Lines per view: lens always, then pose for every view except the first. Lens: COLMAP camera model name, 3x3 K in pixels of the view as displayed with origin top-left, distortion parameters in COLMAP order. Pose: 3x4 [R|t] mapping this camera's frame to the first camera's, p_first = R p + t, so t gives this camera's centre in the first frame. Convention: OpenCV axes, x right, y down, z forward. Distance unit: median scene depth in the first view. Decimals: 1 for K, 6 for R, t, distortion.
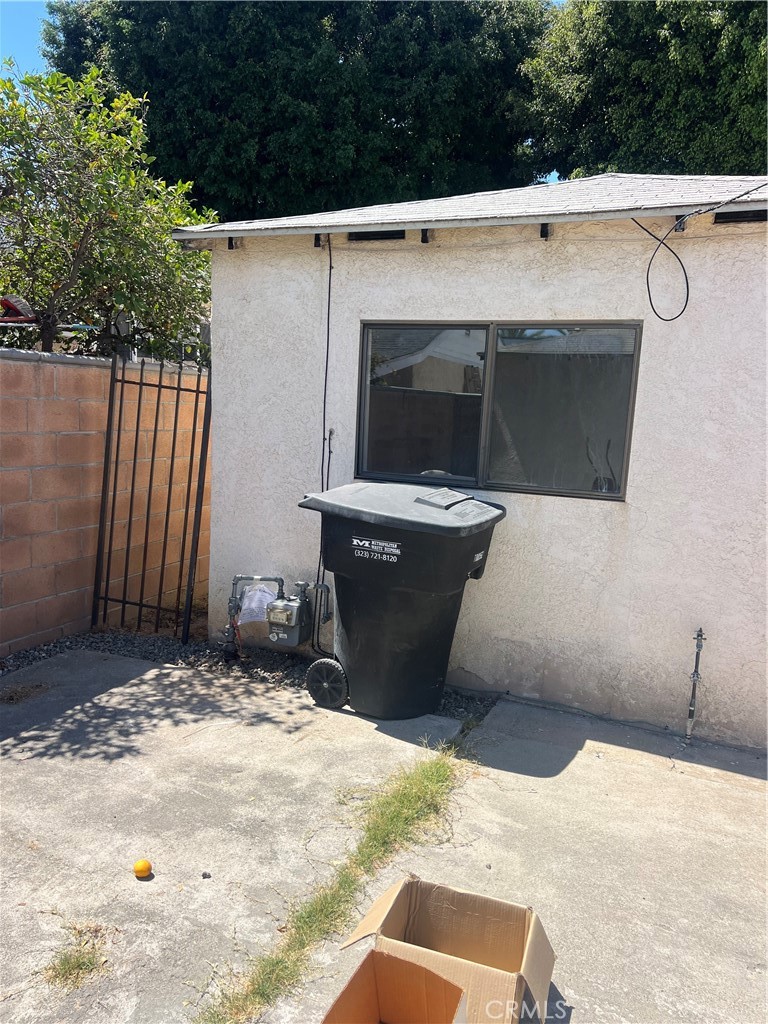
lens RADIAL K [[777.3, 0, 382.9], [0, 777.3, 516.2], [0, 0, 1]] dist [0.041115, -0.040326]
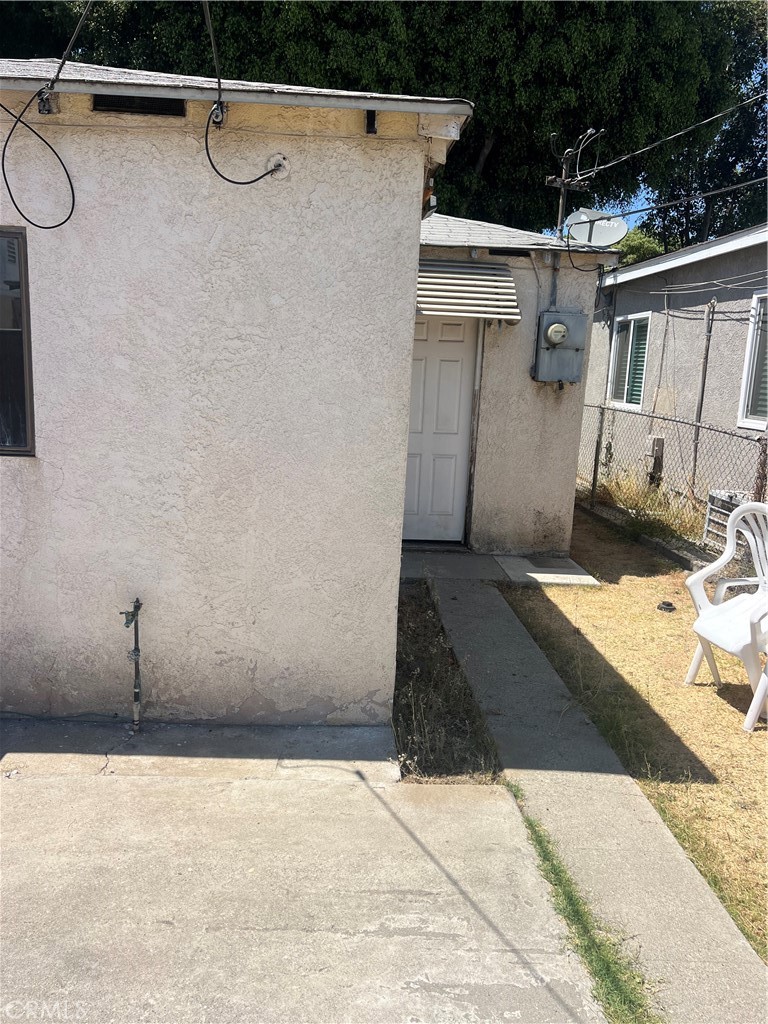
lens RADIAL K [[777.3, 0, 378.3], [0, 777.3, 509.3], [0, 0, 1]] dist [0.041115, -0.040326]
pose [[0.892648, -0.090402, 0.441596, 0.268977], [0.062456, 0.995038, 0.077451, -0.004823], [-0.446406, -0.041556, 0.893865, 0.112392]]
